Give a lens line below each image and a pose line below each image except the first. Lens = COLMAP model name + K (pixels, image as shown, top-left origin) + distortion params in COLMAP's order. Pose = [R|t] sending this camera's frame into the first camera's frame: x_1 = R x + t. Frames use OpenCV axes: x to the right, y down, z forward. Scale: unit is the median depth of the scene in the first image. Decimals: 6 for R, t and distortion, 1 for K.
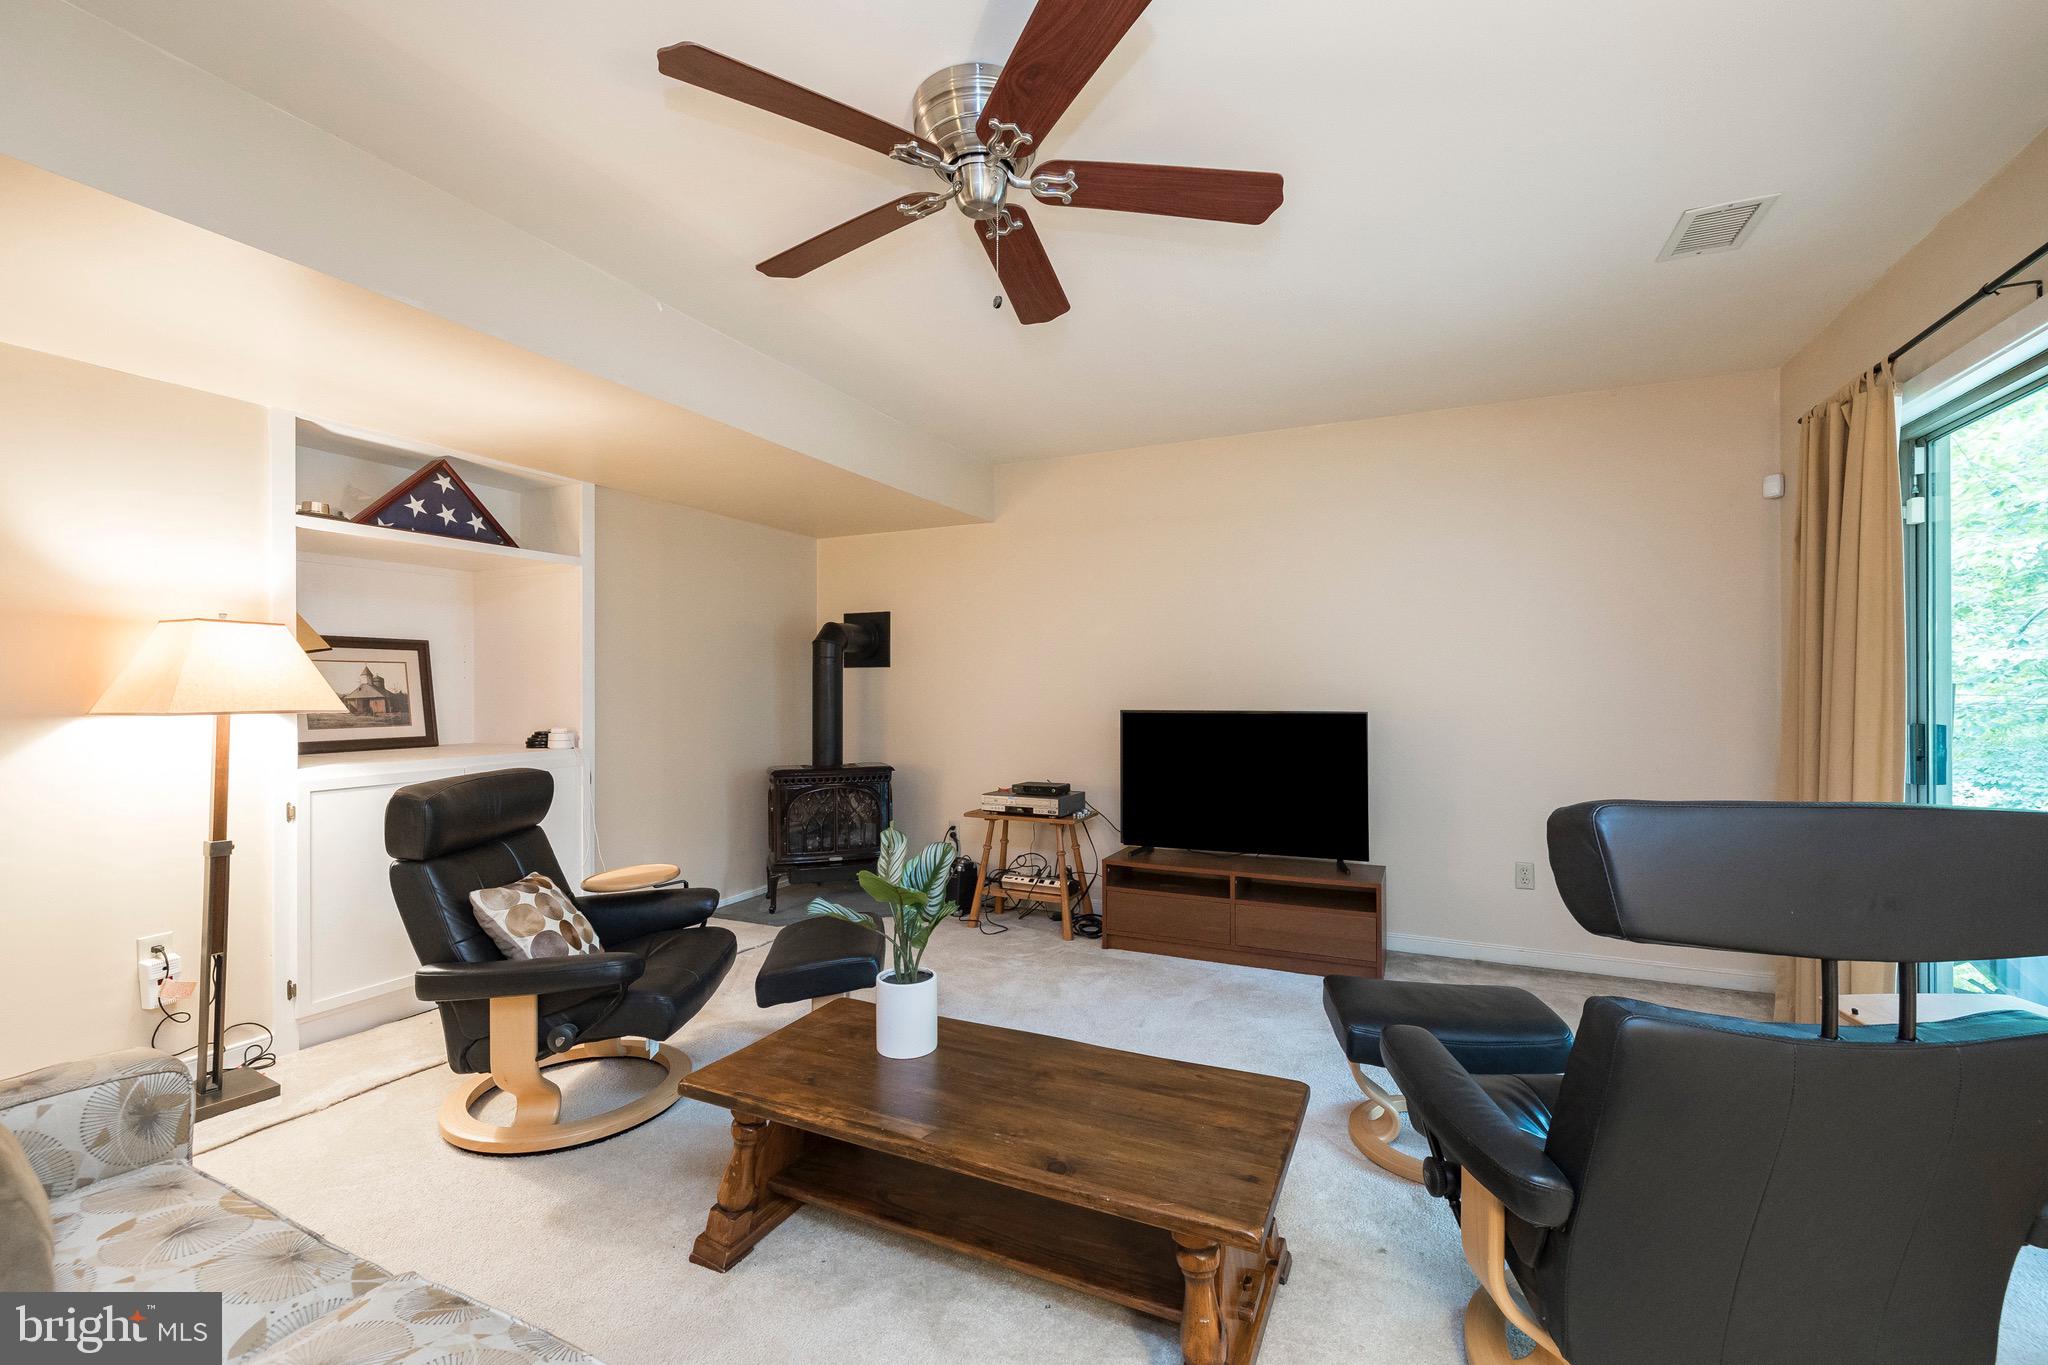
lens RADIAL K [[857.4, 0, 1031.8], [0, 857.4, 686.2], [0, 0, 1]] dist [-0.001961, -0.000381]
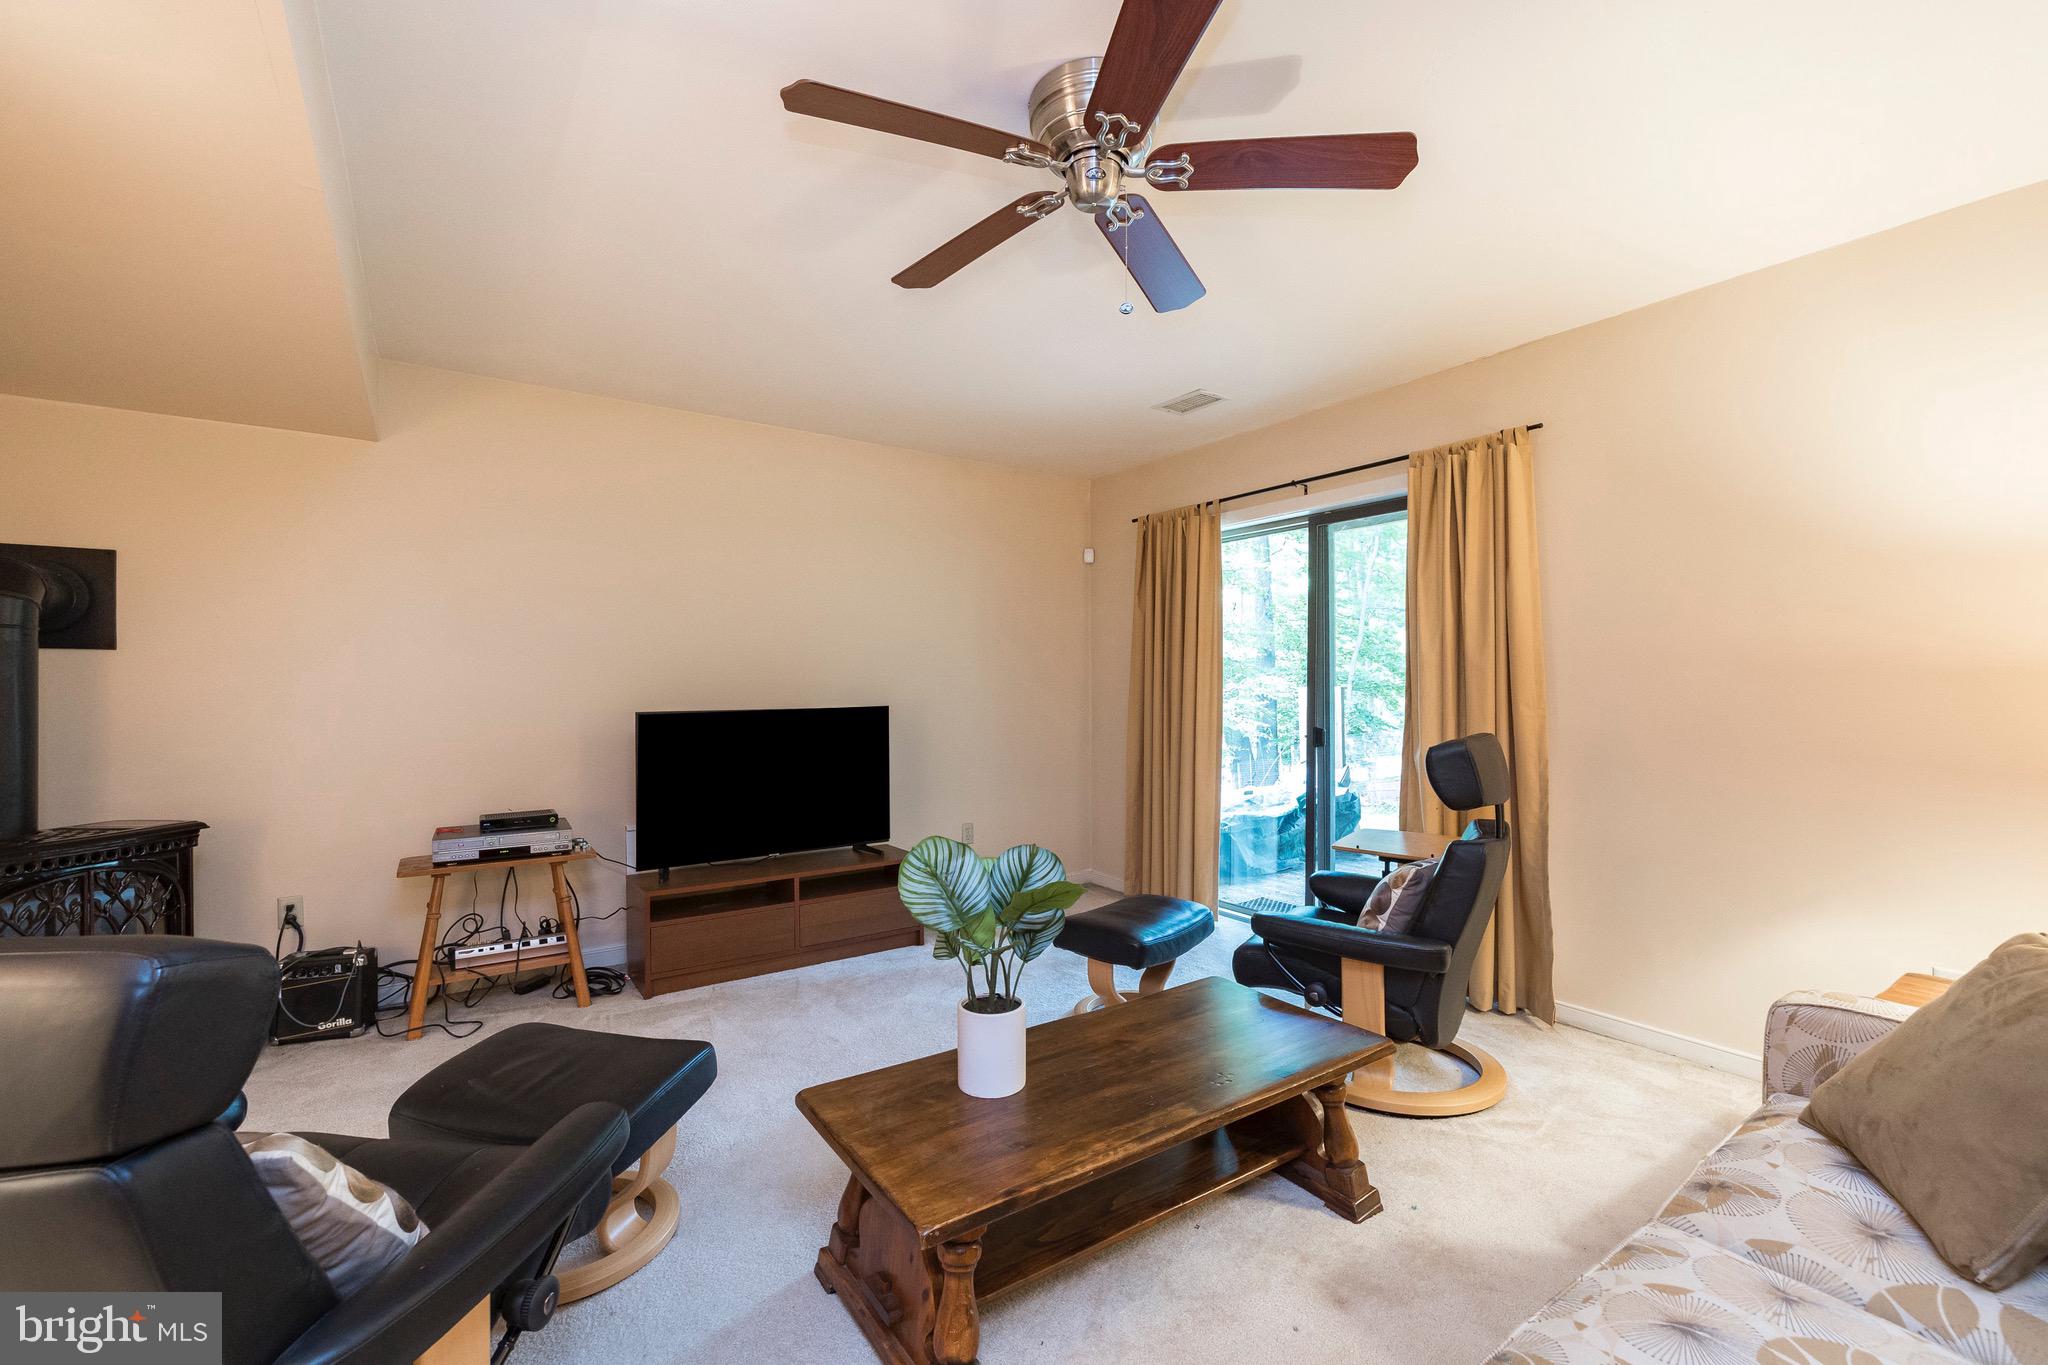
lens RADIAL K [[857.4, 0, 1031.6], [0, 857.4, 680.3], [0, 0, 1]] dist [-0.001961, -0.000381]
pose [[0.503589, 0.006093, 0.863922, -0.477803], [0.003448, 0.999953, -0.009062, 0.006773], [-0.863936, 0.007542, 0.503545, 0.276131]]
